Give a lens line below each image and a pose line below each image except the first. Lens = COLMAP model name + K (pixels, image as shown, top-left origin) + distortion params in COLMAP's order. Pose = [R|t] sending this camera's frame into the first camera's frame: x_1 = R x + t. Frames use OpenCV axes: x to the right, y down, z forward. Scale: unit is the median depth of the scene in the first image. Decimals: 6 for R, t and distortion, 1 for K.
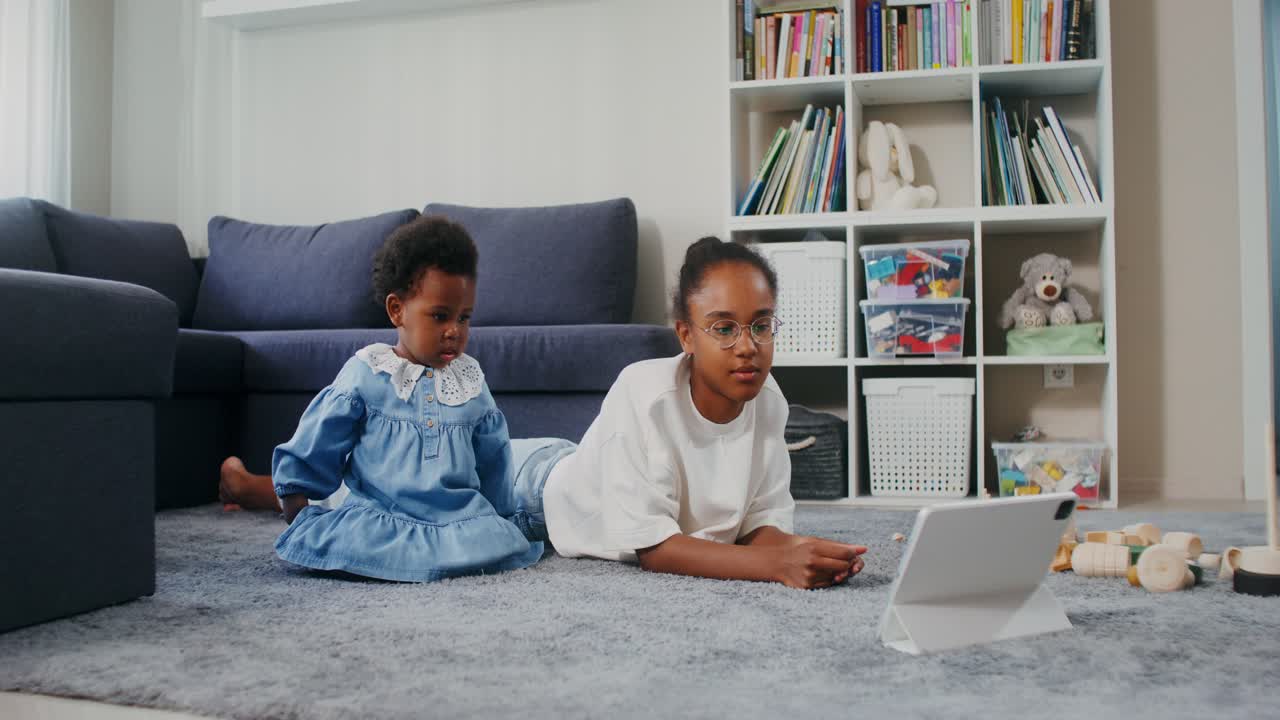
lens RADIAL K [[1225.6, 0, 640.0], [0, 1225.6, 360.0], [0, 0, 1]] dist [-0.225557, 0.168698]
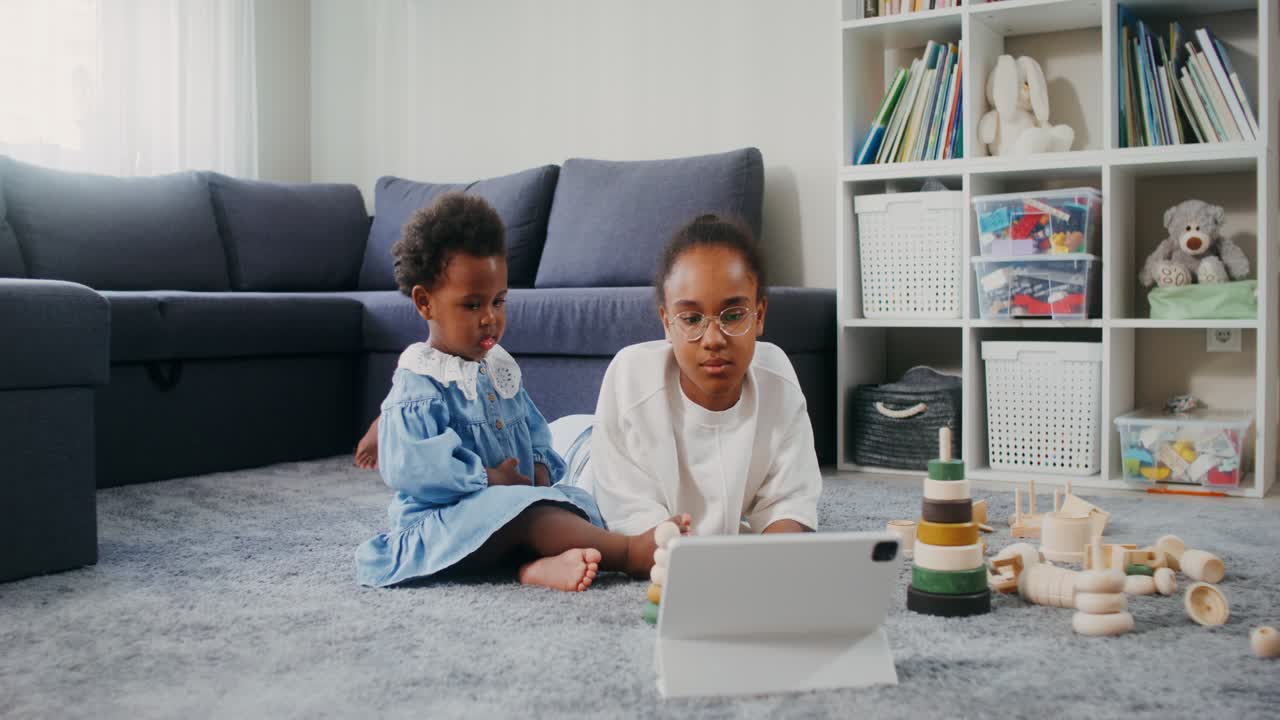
lens RADIAL K [[1225.6, 0, 640.0], [0, 1225.6, 360.0], [0, 0, 1]] dist [-0.225557, 0.168698]
pose [[0.953419, 0.011503, -0.301429, 0.214377], [0.007943, 0.997969, 0.063206, -0.030188], [0.301544, -0.062657, 0.951391, 0.061499]]
